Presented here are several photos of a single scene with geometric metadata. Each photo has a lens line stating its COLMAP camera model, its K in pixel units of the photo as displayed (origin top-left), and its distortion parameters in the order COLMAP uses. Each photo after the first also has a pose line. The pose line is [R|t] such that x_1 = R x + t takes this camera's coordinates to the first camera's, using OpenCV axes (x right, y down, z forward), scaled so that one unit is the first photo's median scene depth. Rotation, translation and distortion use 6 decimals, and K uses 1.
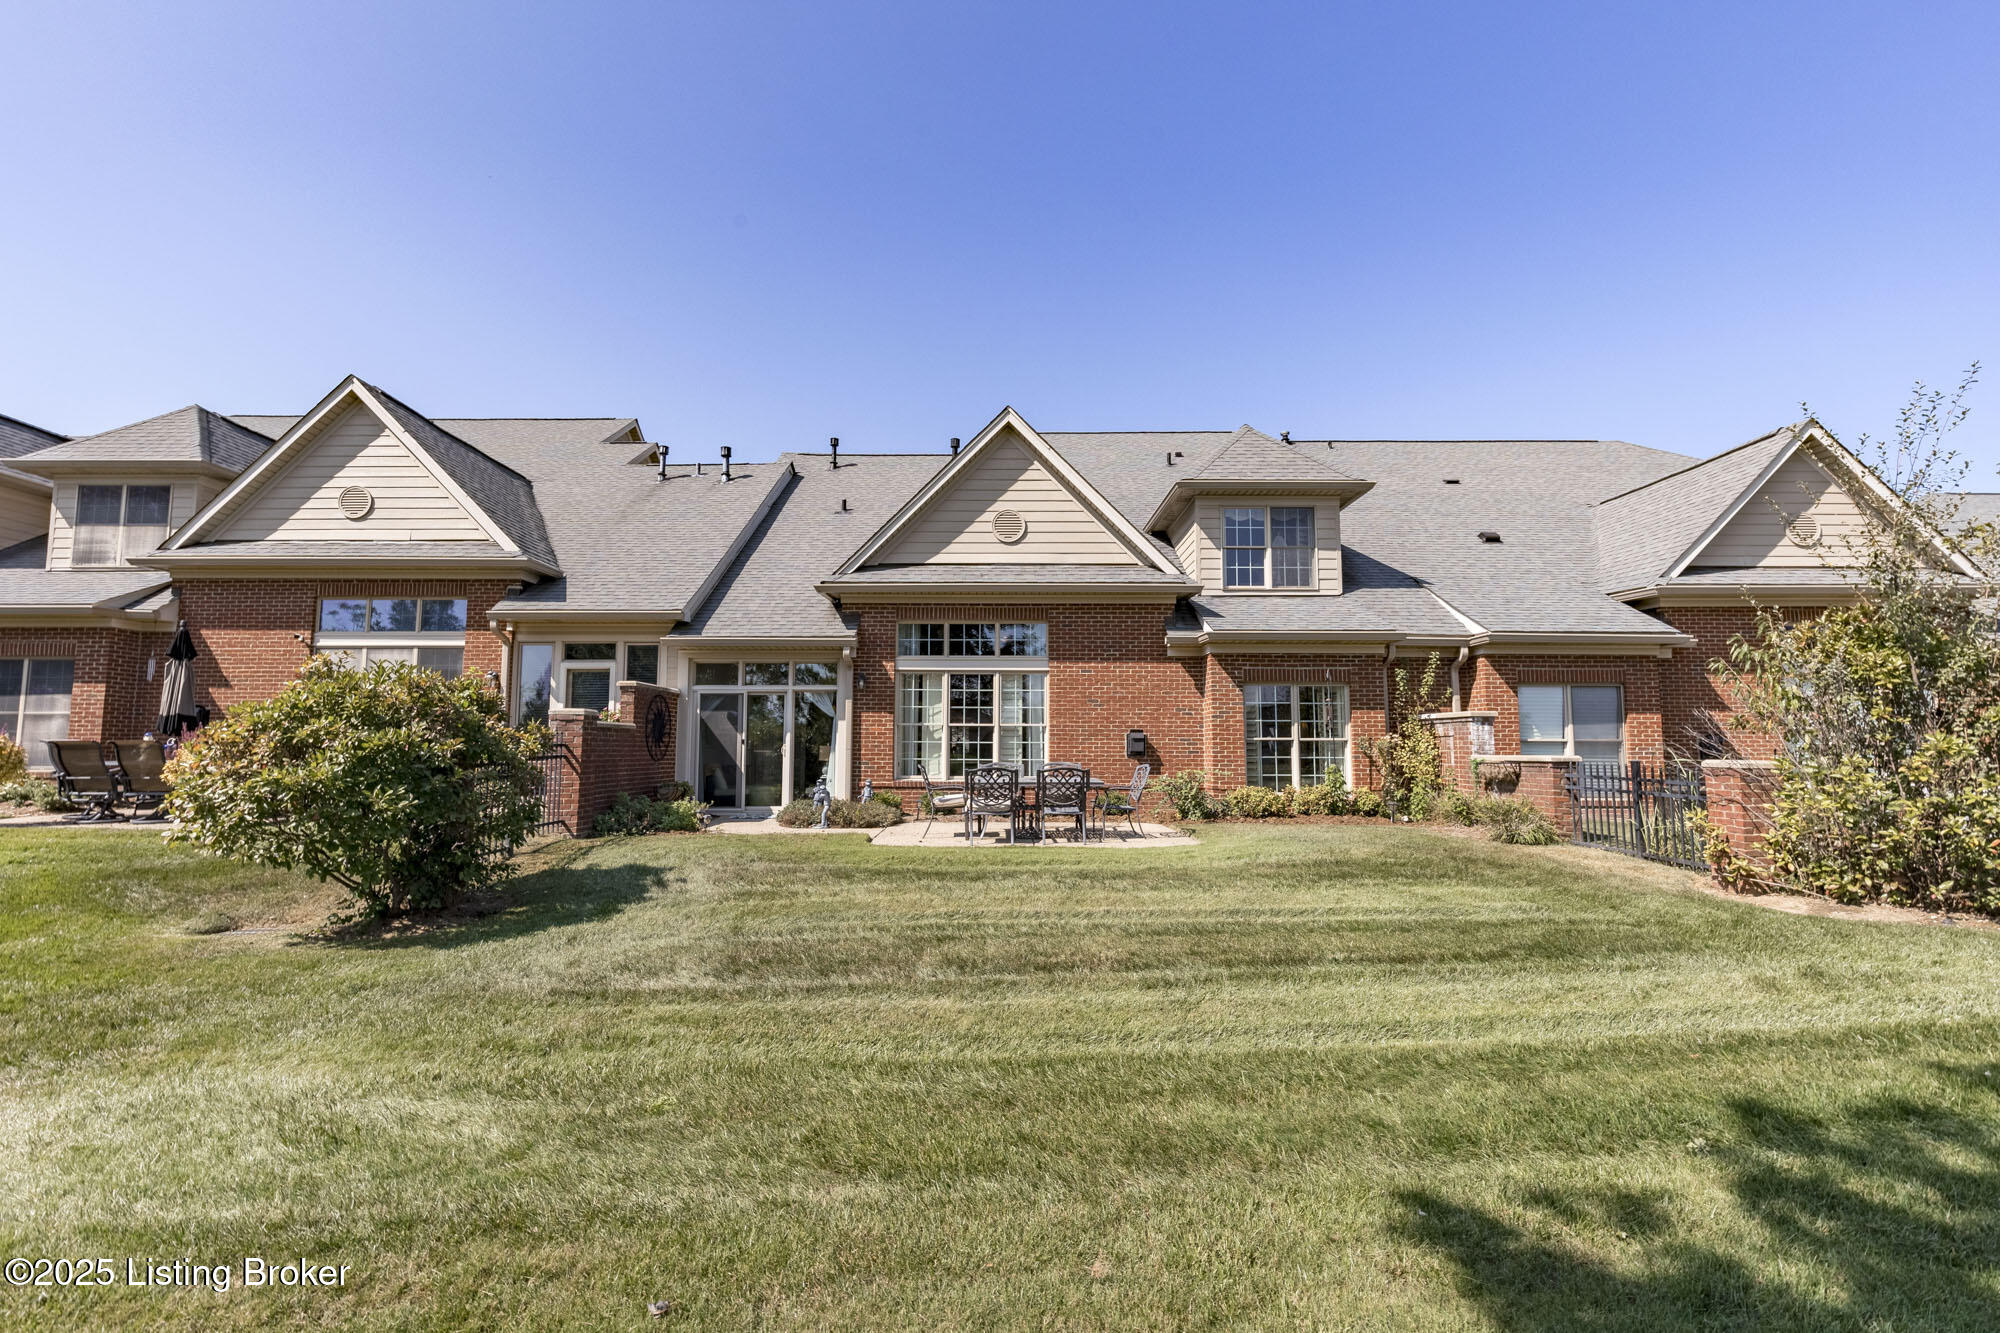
lens RADIAL K [[920.1, 0, 997.1], [0, 920.1, 673.9], [0, 0, 1]] dist [0.000663, 0.000358]
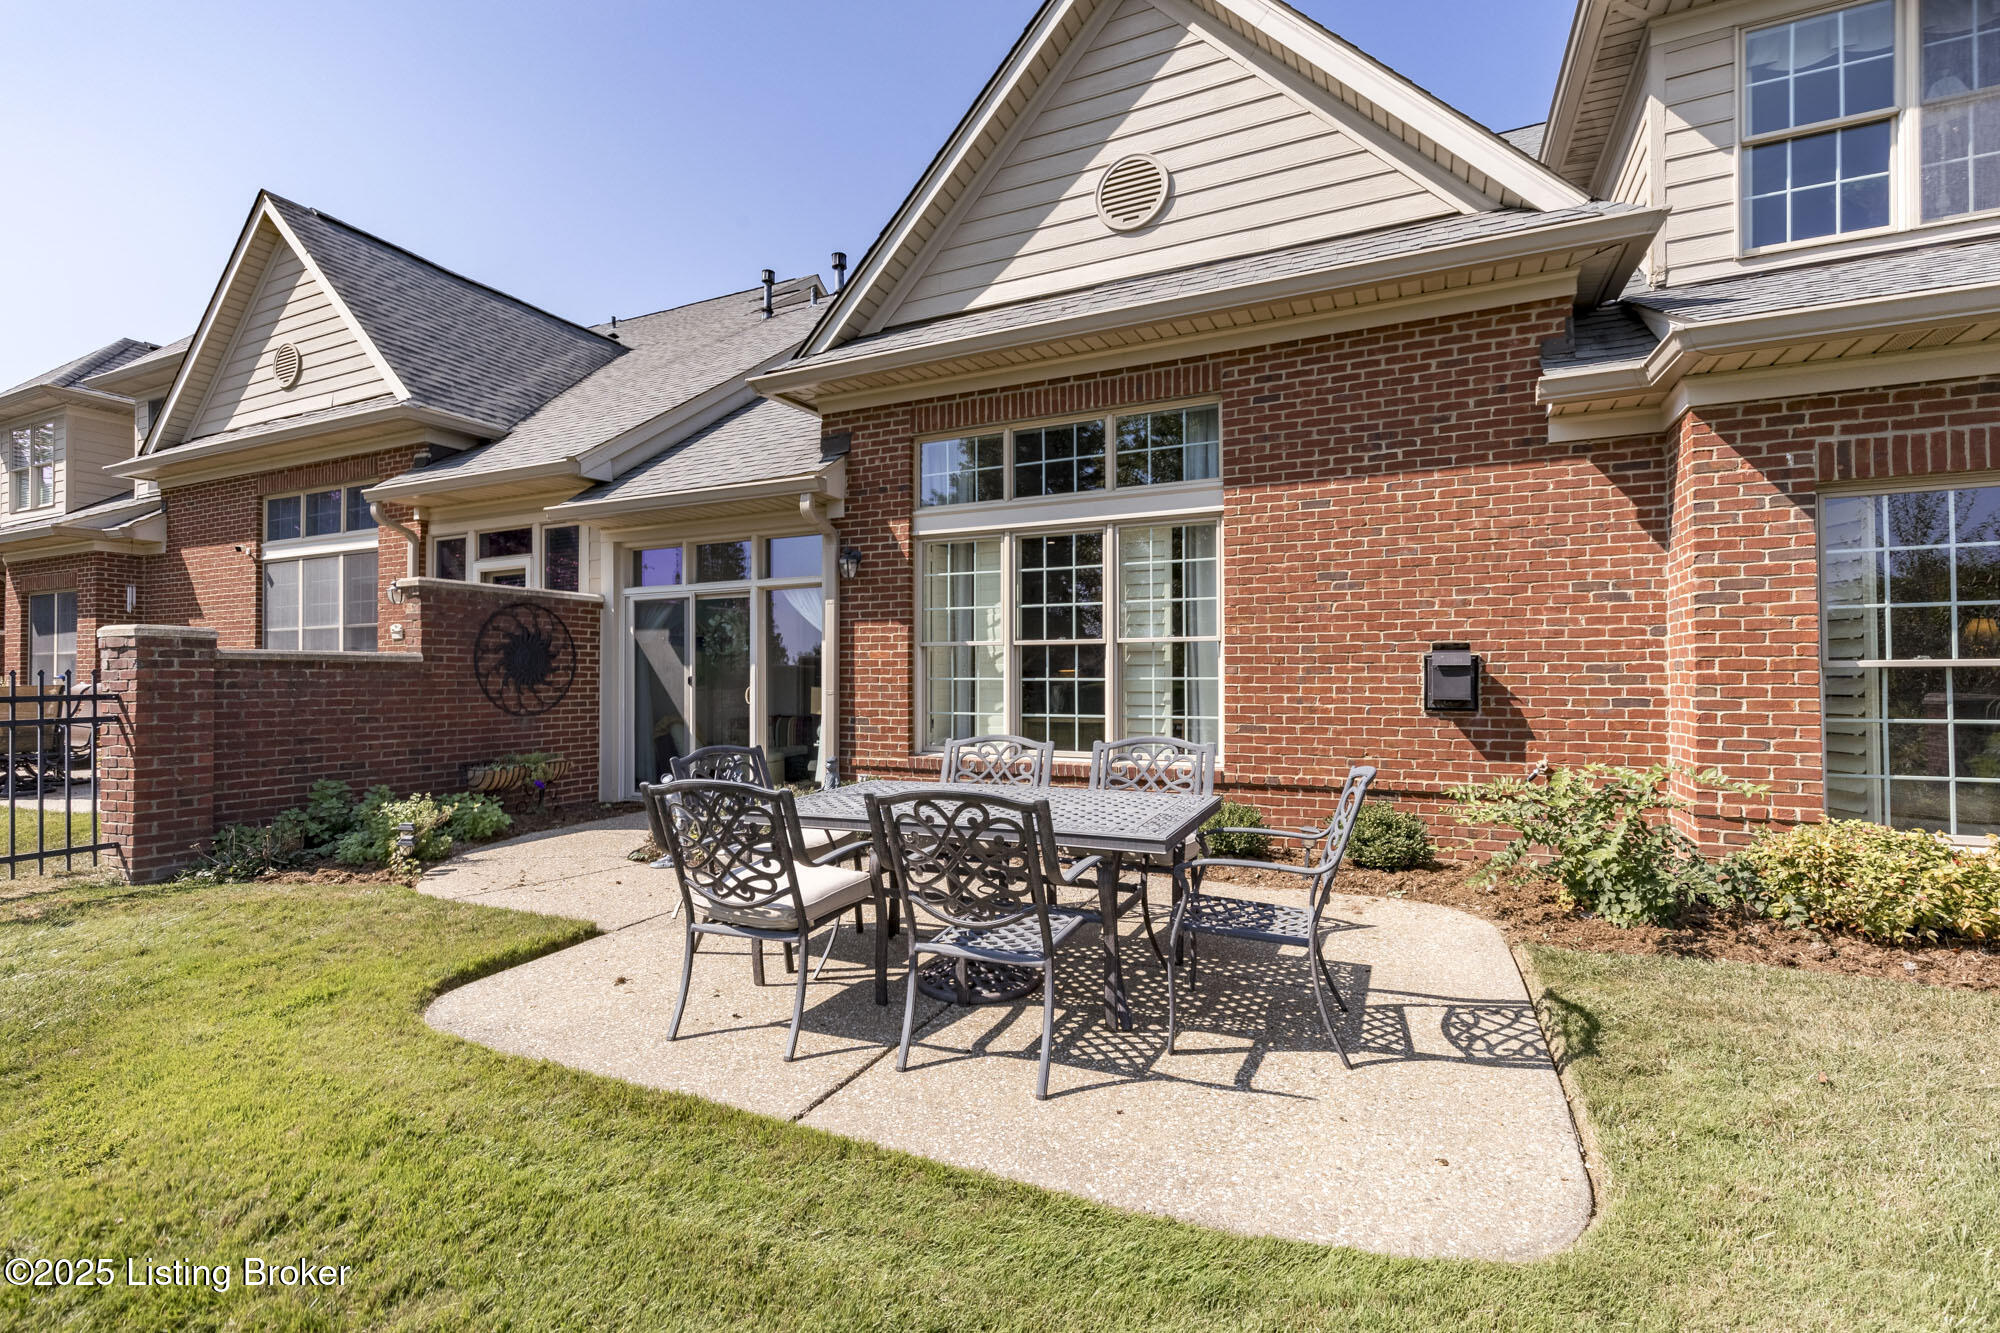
lens RADIAL K [[908.5, 0, 985.4], [0, 908.5, 671.2], [0, 0, 1]] dist [0.004139, -0.000290]
pose [[0.902325, -0.010594, -0.430927, 0.137428], [0.043441, 0.996843, 0.066454, 0.037746], [0.428862, -0.078683, 0.899937, 0.565660]]
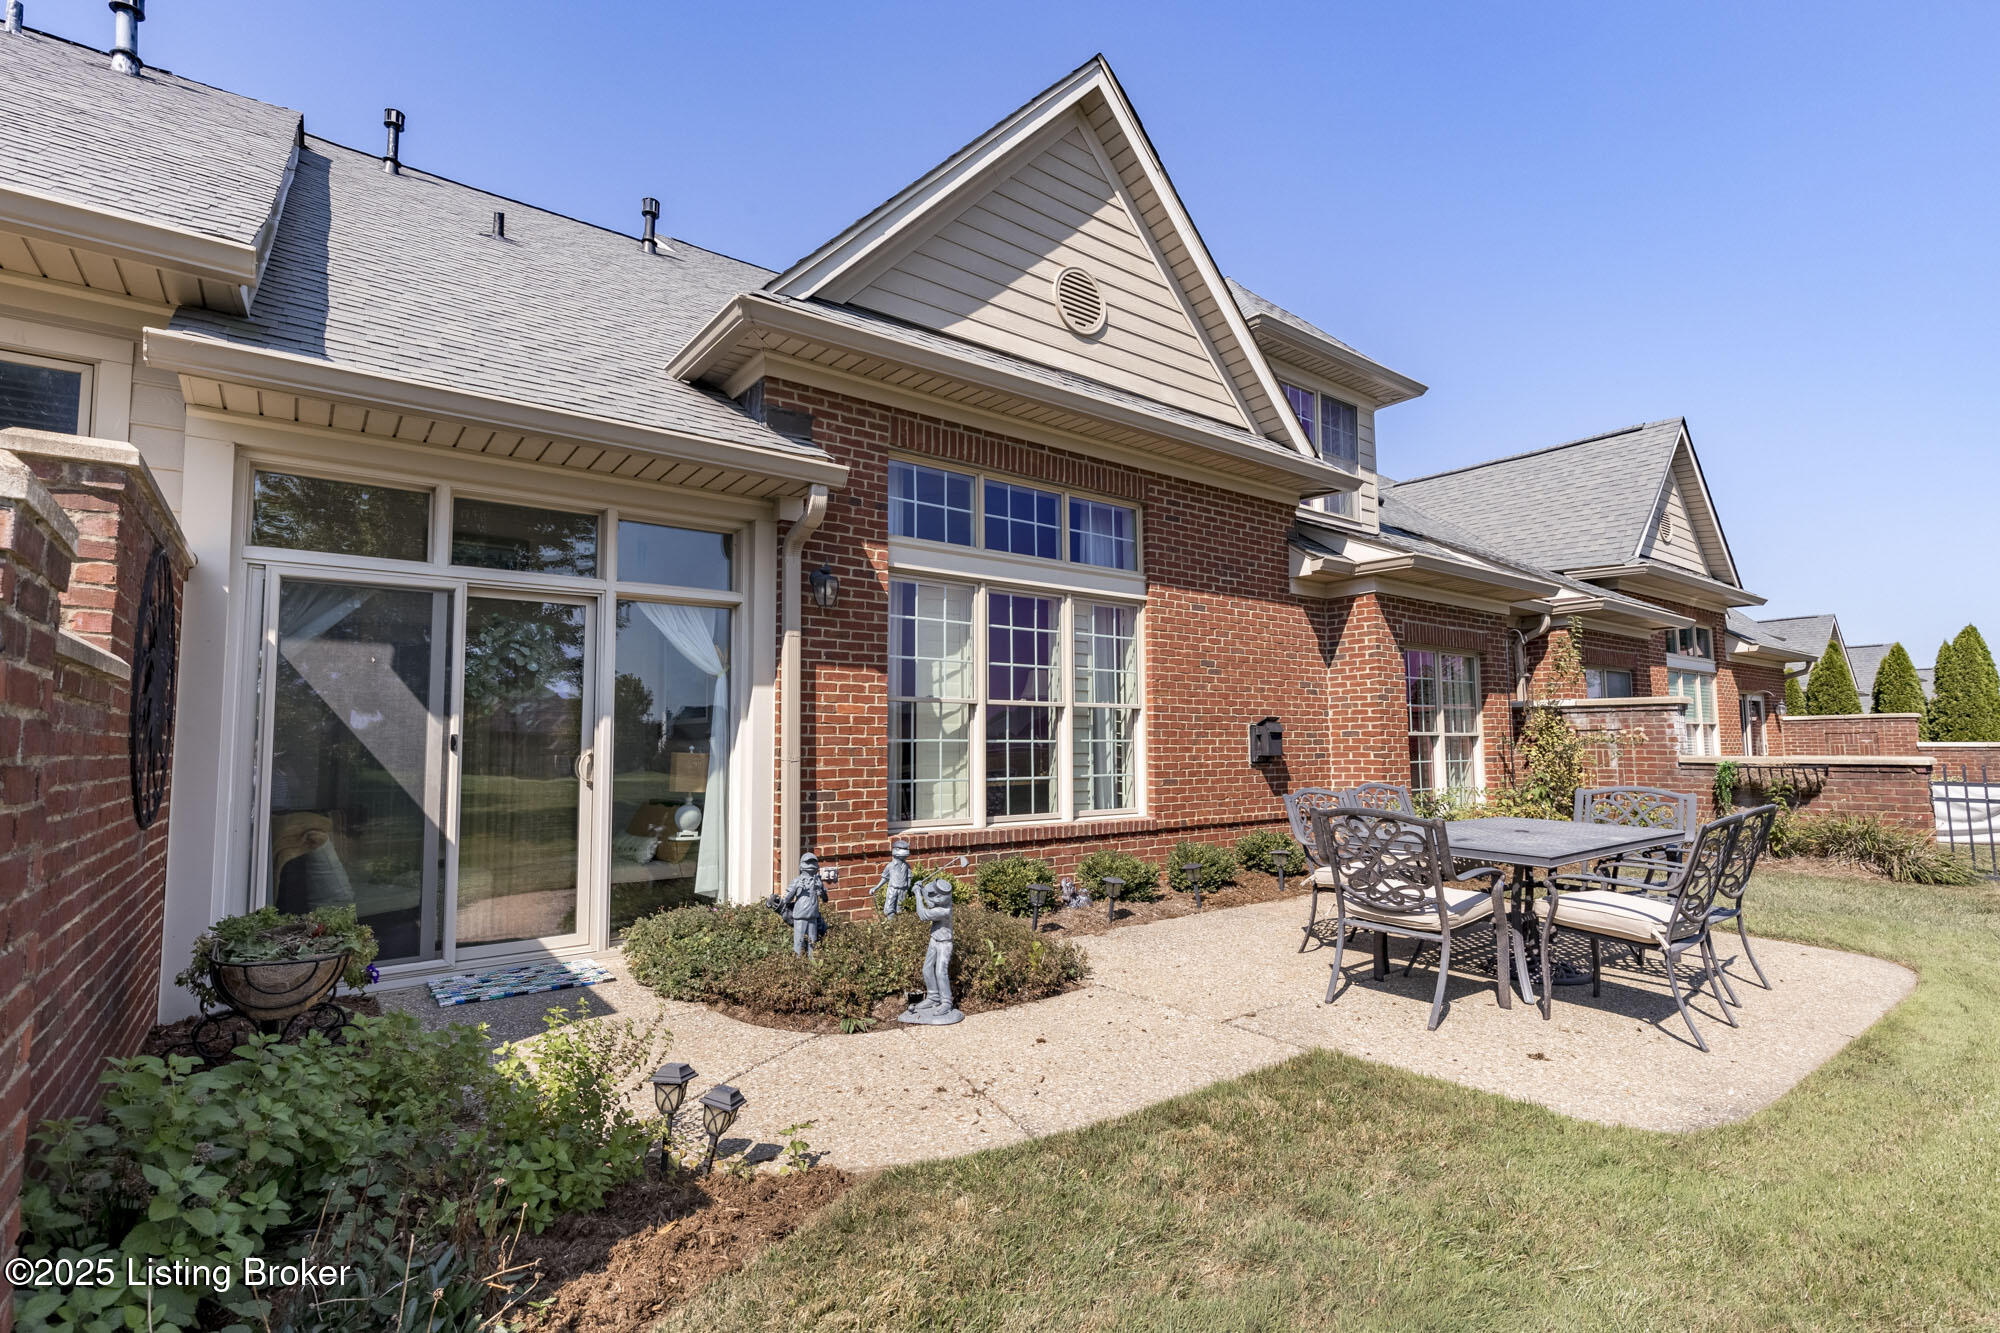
lens RADIAL K [[926.6, 0, 1001.5], [0, 926.6, 676.4], [0, 0, 1]] dist [0.003946, -0.000328]
pose [[0.796000, 0.037591, 0.604128, -0.318505], [-0.042871, 0.999064, -0.005679, 0.044954], [-0.603776, -0.021379, 0.796867, 0.635879]]
